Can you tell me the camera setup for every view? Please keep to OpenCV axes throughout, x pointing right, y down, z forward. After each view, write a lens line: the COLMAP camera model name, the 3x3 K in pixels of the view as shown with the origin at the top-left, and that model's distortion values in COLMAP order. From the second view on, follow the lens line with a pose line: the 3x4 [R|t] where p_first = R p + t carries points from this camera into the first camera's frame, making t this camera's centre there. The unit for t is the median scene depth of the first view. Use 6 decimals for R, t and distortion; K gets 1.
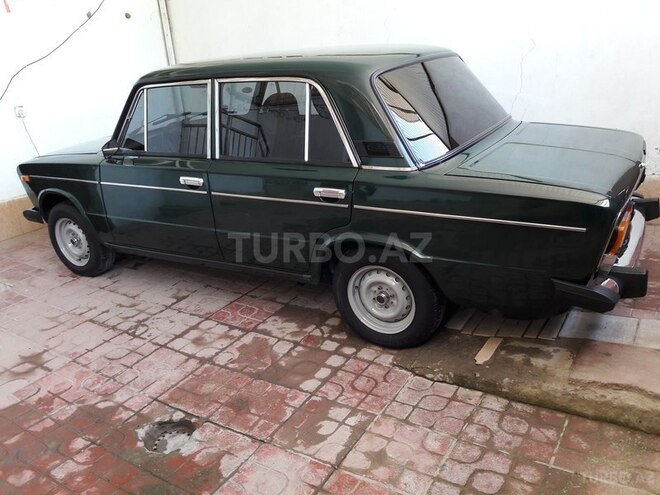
lens RADIAL K [[540.1, 0, 332.2], [0, 540.1, 244.6], [0, 0, 1]] dist [0.034762, -0.087618]
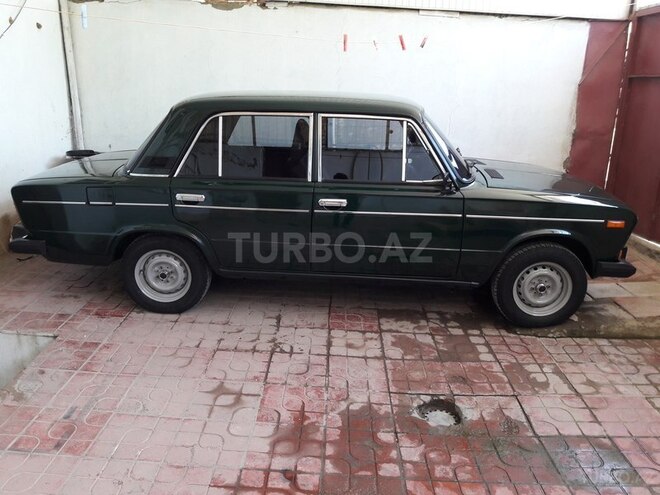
lens RADIAL K [[540.1, 0, 326.2], [0, 540.1, 244.7], [0, 0, 1]] dist [0.034762, -0.087618]
pose [[0.846154, -0.054151, 0.530181, -0.900354], [0.086641, 0.995567, -0.036592, 0.006841], [-0.525849, 0.076898, 0.847095, 0.077150]]
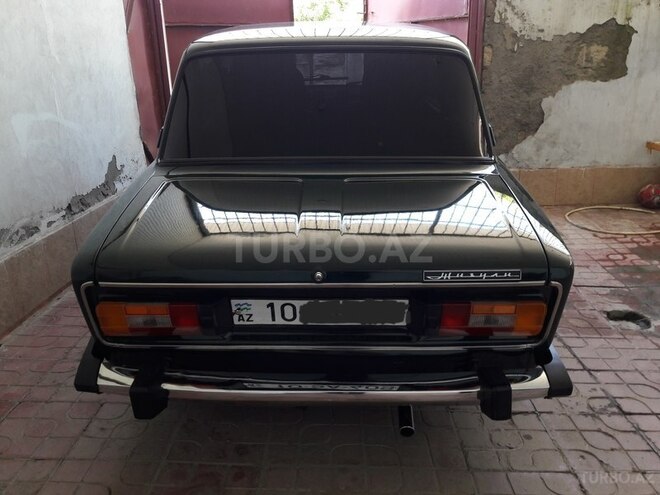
lens RADIAL K [[540.1, 0, 327.9], [0, 540.1, 244.4], [0, 0, 1]] dist [0.034762, -0.087618]
pose [[-0.518451, -0.177558, 0.836470, -0.769829], [0.342234, 0.853358, 0.393263, -0.424863], [-0.783635, 0.490156, -0.381658, 1.556336]]
